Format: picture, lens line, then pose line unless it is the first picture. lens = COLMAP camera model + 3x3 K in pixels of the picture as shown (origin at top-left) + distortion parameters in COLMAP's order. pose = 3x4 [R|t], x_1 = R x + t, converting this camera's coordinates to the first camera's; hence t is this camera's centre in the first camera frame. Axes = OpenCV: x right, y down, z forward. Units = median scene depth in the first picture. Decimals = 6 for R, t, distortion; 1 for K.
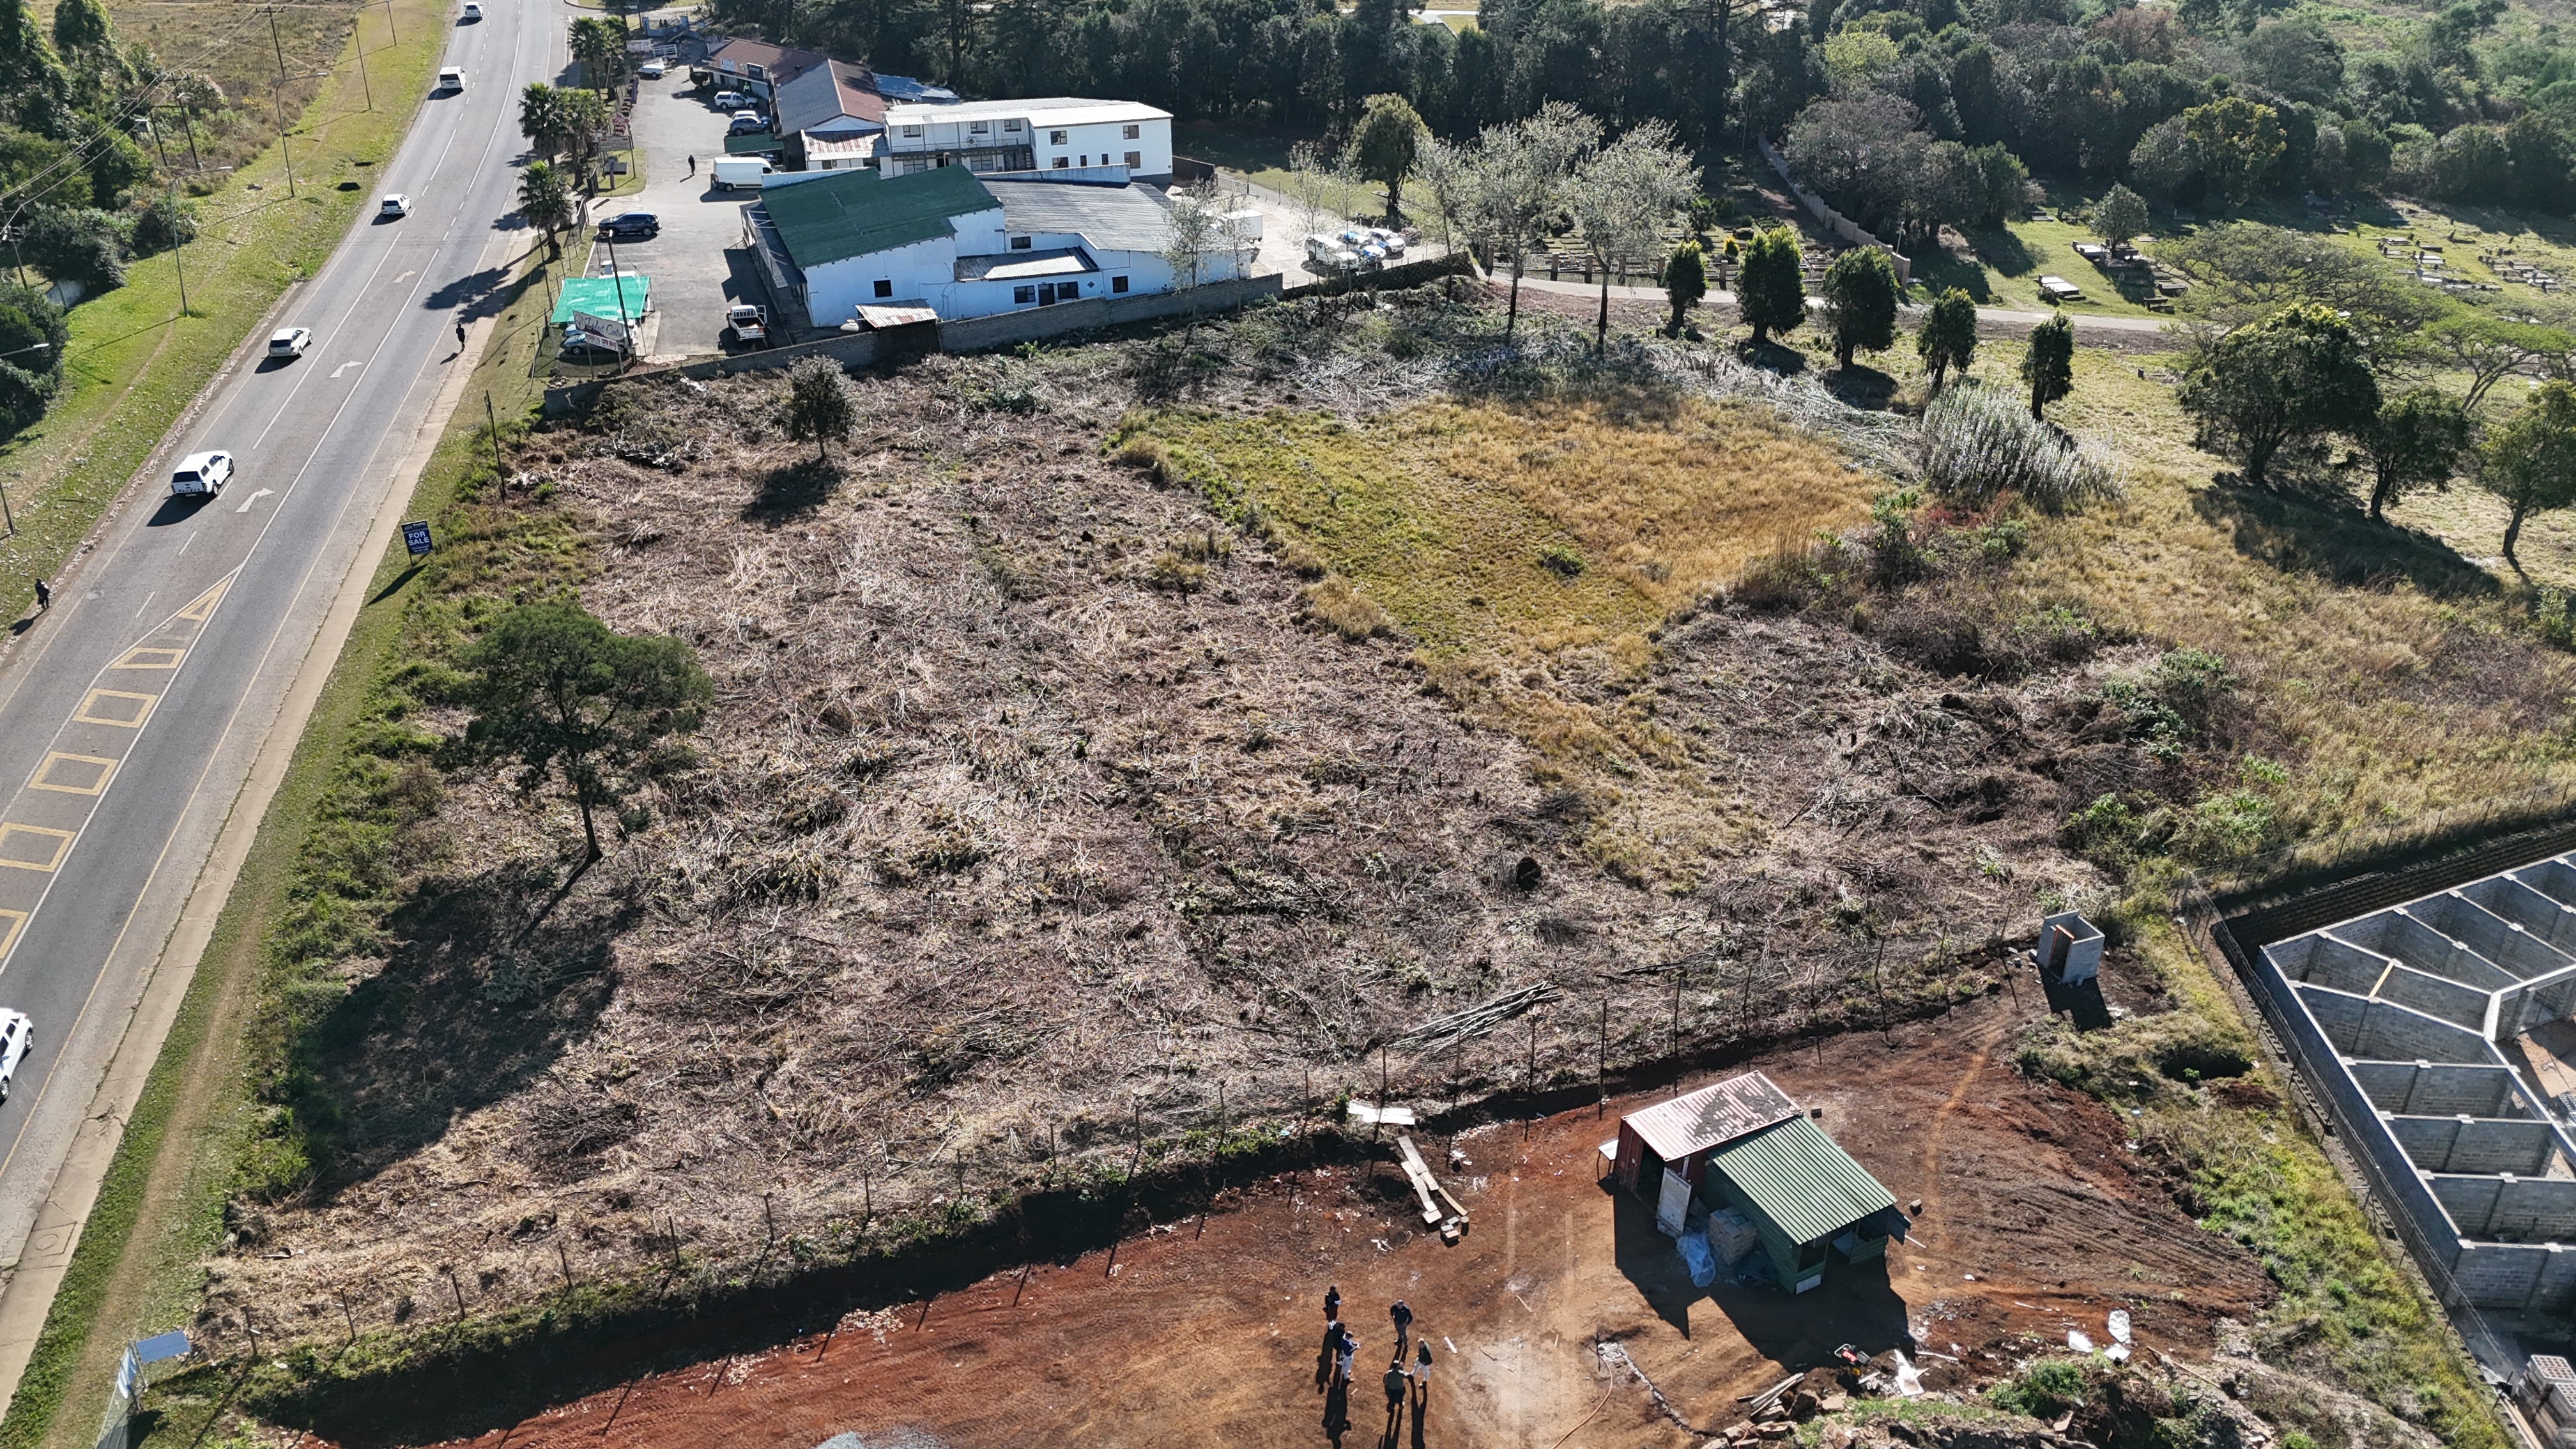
lens RADIAL K [[1906.7, 0, 1288.0], [0, 1906.7, 724.5], [0, 0, 1]] dist [0.084766, -0.077612]
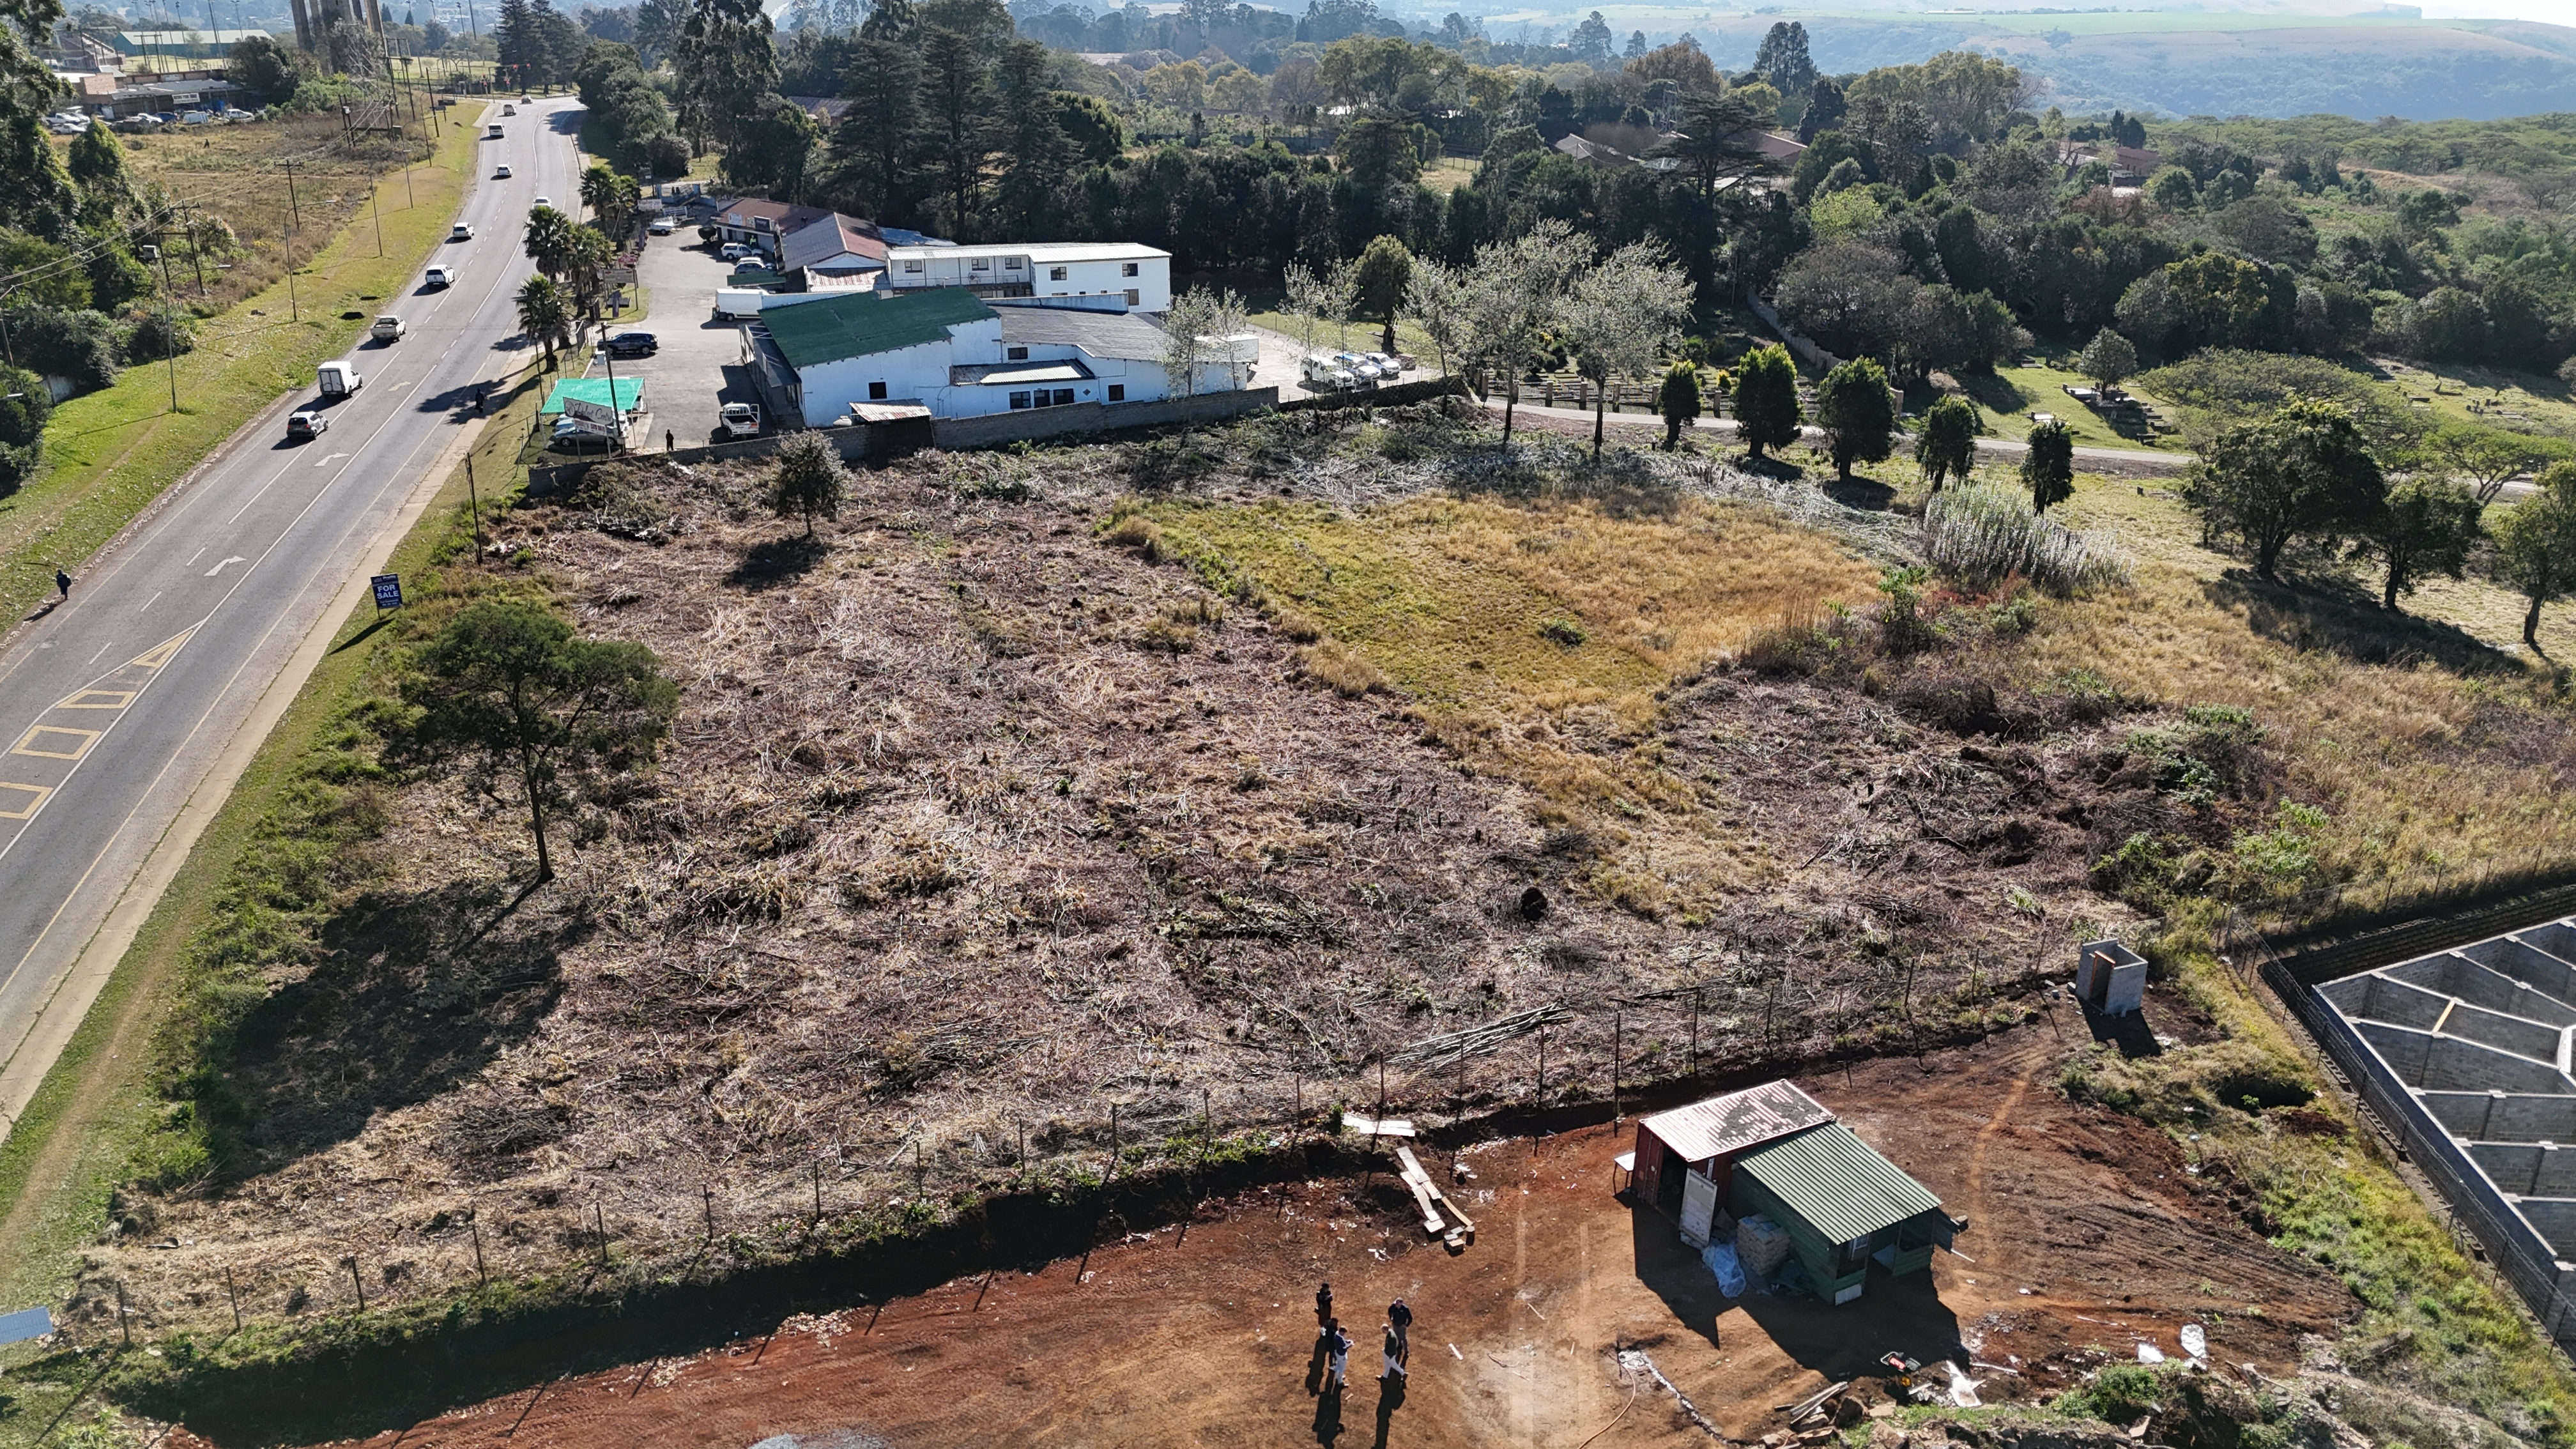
lens RADIAL K [[1906.7, 0, 1288.0], [0, 1906.7, 724.5], [0, 0, 1]] dist [0.084766, -0.077612]
pose [[0.999984, 0.005209, 0.002142, 0.001587], [-0.004911, 0.992639, -0.121009, 0.100434], [-0.002757, 0.120997, 0.992649, 0.048003]]
